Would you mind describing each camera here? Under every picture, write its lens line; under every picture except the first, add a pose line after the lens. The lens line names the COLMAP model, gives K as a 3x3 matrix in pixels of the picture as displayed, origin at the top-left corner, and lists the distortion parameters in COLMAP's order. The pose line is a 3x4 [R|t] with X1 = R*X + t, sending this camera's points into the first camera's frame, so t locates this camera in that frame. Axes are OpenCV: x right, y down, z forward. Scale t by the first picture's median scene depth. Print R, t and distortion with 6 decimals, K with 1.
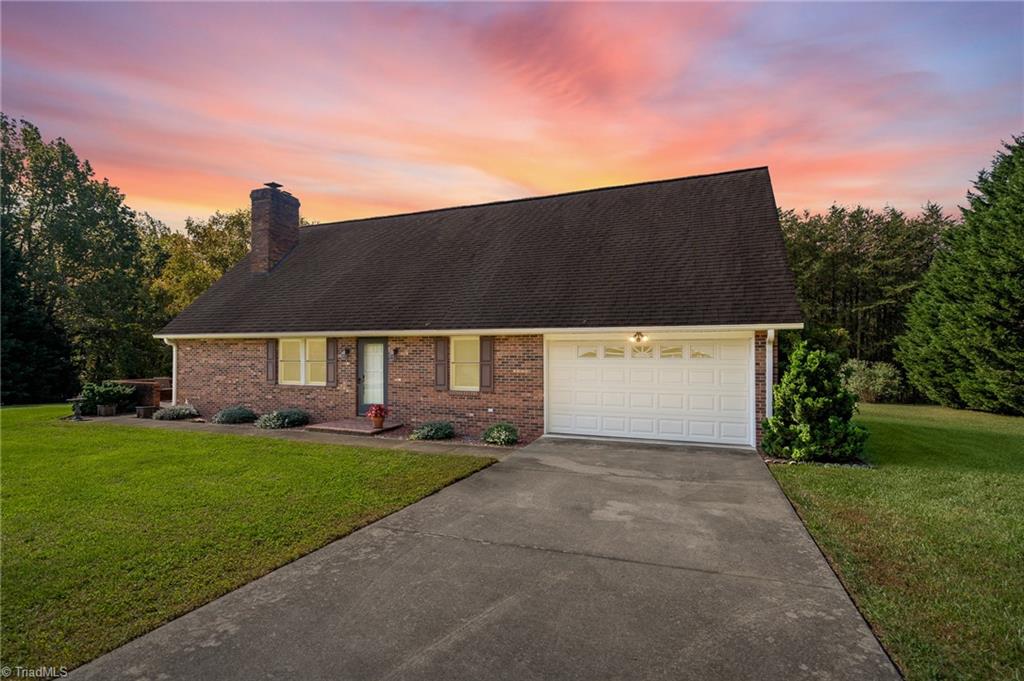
lens RADIAL K [[464.8, 0, 512.9], [0, 464.8, 345.4], [0, 0, 1]] dist [-0.001555, -0.000112]
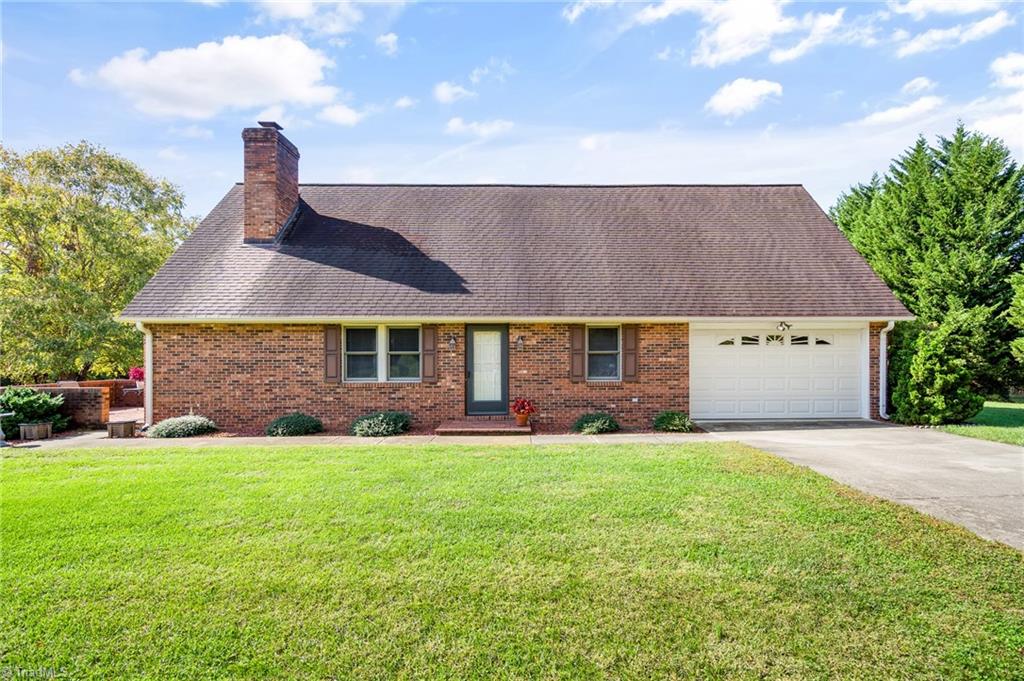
lens RADIAL K [[487.3, 0, 512.4], [0, 487.3, 352.7], [0, 0, 1]] dist [0.000324, 0.000269]
pose [[0.926950, -0.004167, 0.375161, -0.631172], [-0.001480, 0.999890, 0.014763, 0.023602], [-0.375181, -0.014240, 0.926842, 0.140944]]
